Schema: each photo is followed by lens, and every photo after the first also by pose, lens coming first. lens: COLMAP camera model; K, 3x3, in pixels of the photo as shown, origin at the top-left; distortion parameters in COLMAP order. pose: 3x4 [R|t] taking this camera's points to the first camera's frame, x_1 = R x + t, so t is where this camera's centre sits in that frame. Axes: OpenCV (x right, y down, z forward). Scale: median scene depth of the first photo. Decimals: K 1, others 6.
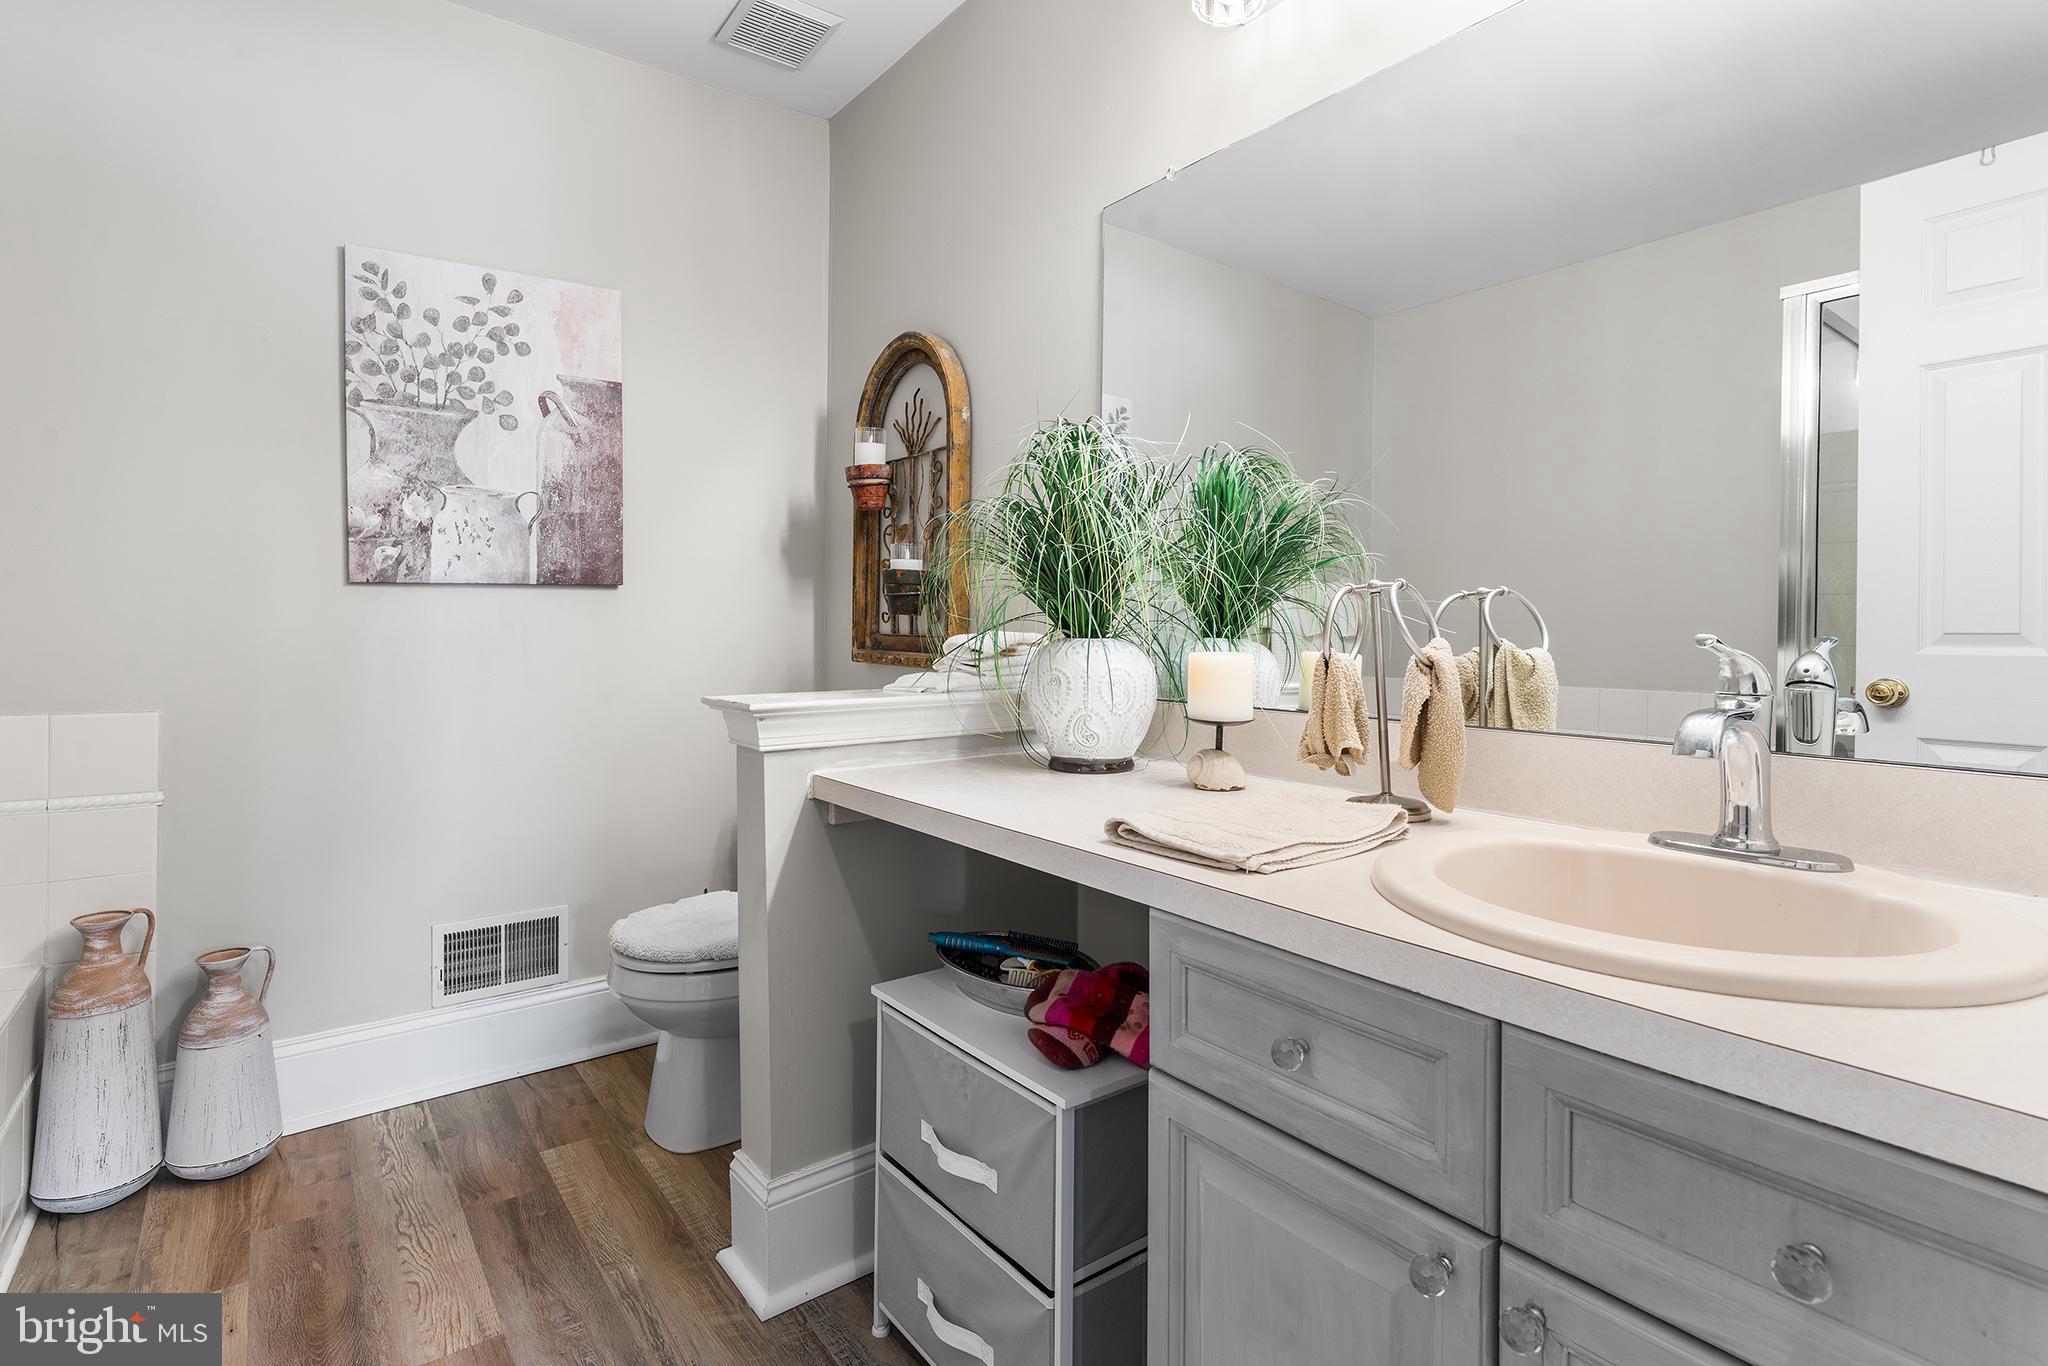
lens RADIAL K [[1021.5, 0, 1043.6], [0, 1021.5, 610.6], [0, 0, 1]] dist [-0.003270, -0.000586]
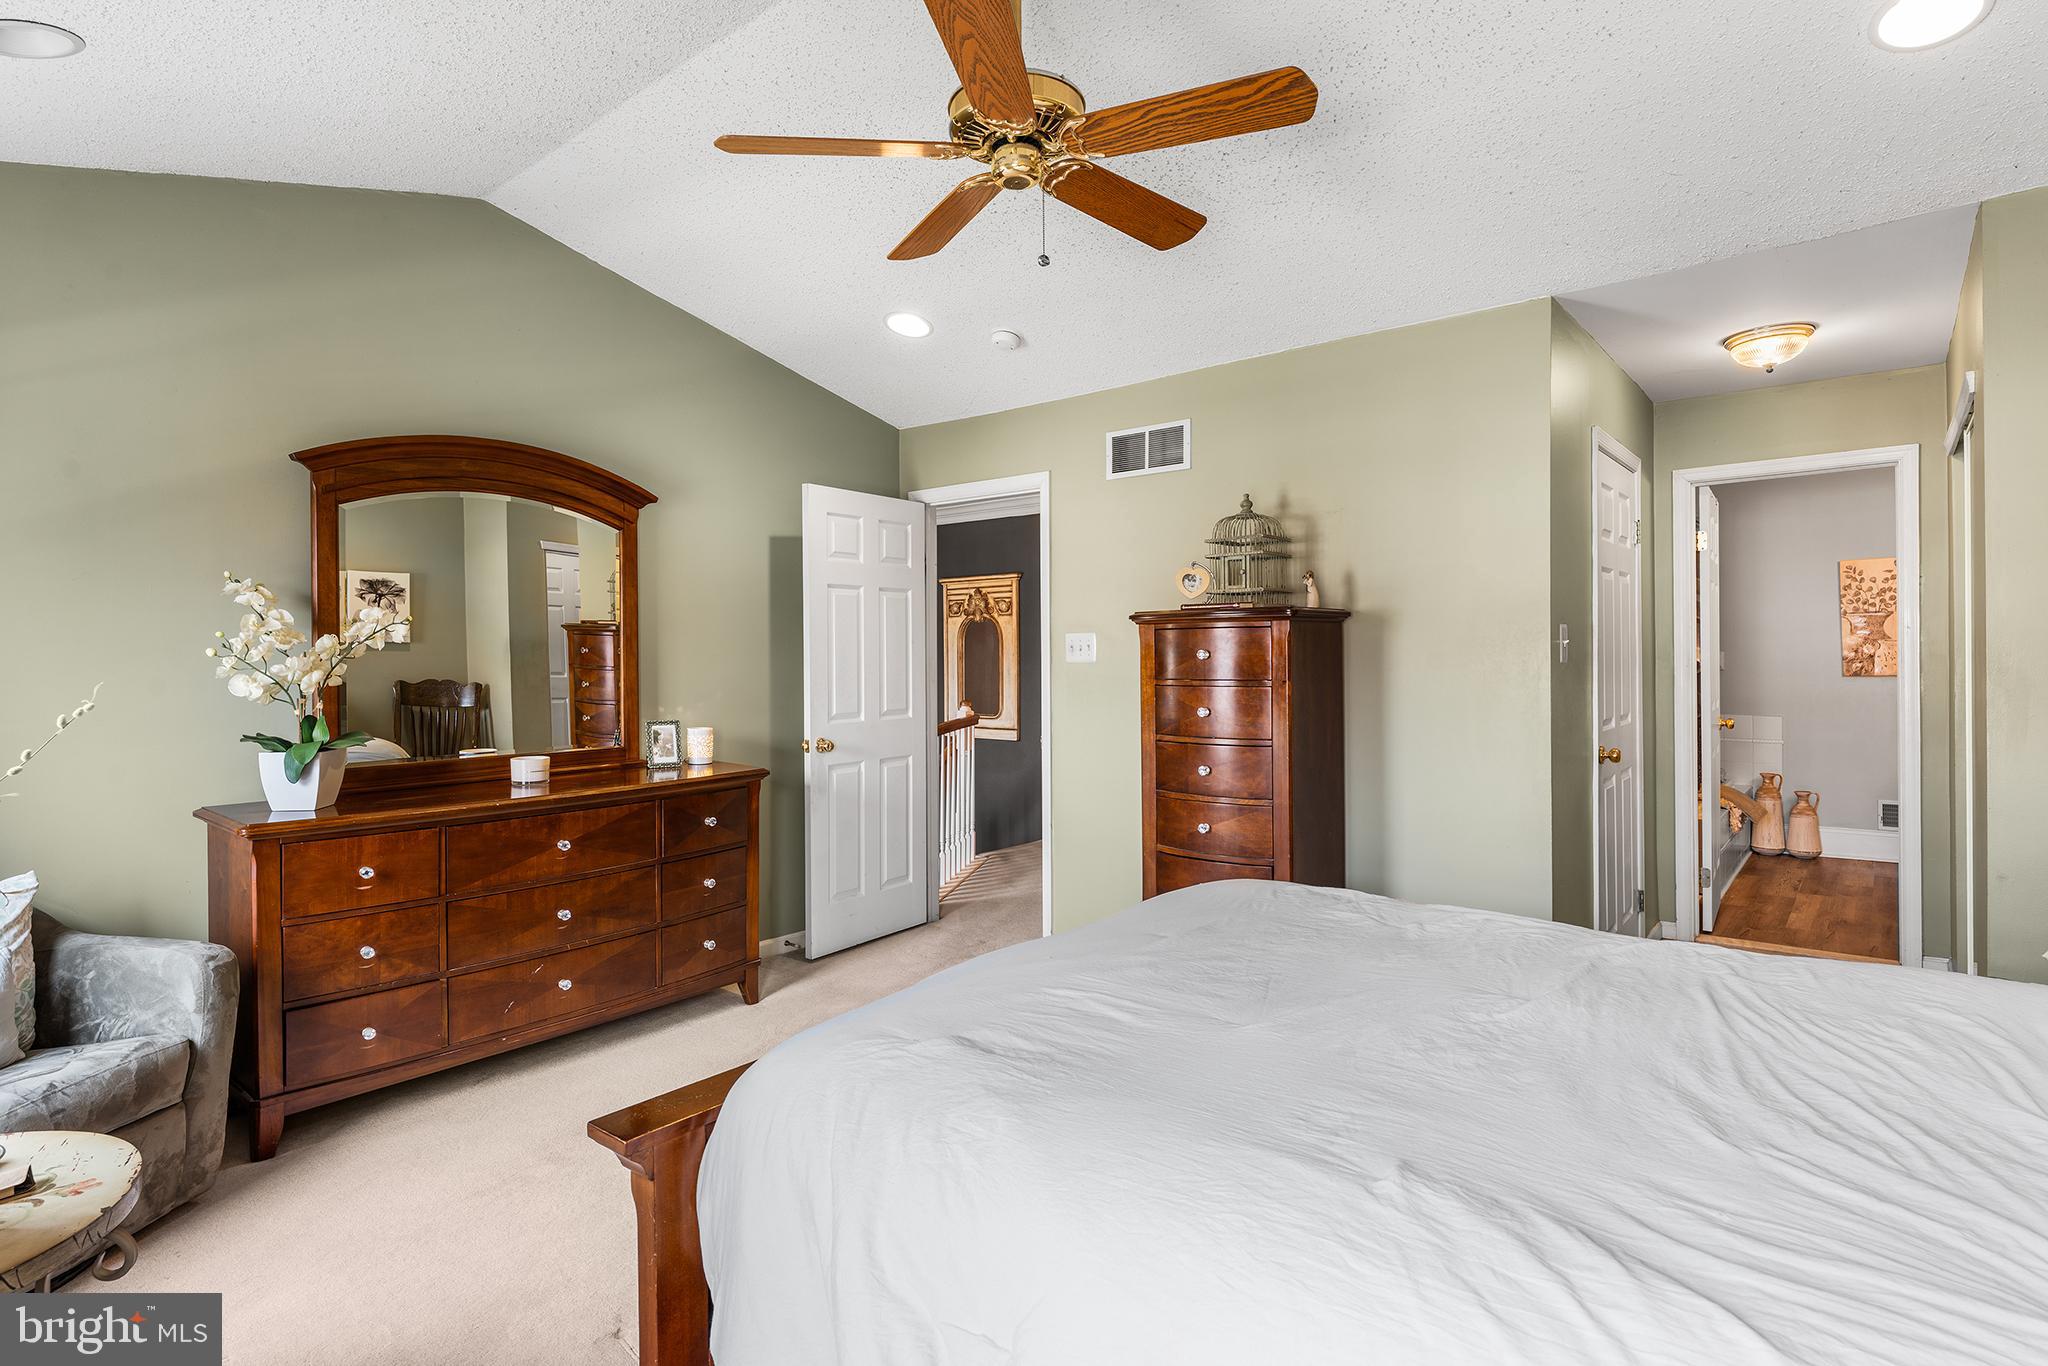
lens RADIAL K [[1021.5, 0, 1019.9], [0, 1021.5, 666.6], [0, 0, 1]] dist [-0.003270, -0.000586]
pose [[0.196244, 0.001931, -0.980553, 1.683493], [0.019104, 0.999801, 0.005793, -0.114132], [0.980369, -0.019869, 0.196168, -1.847281]]
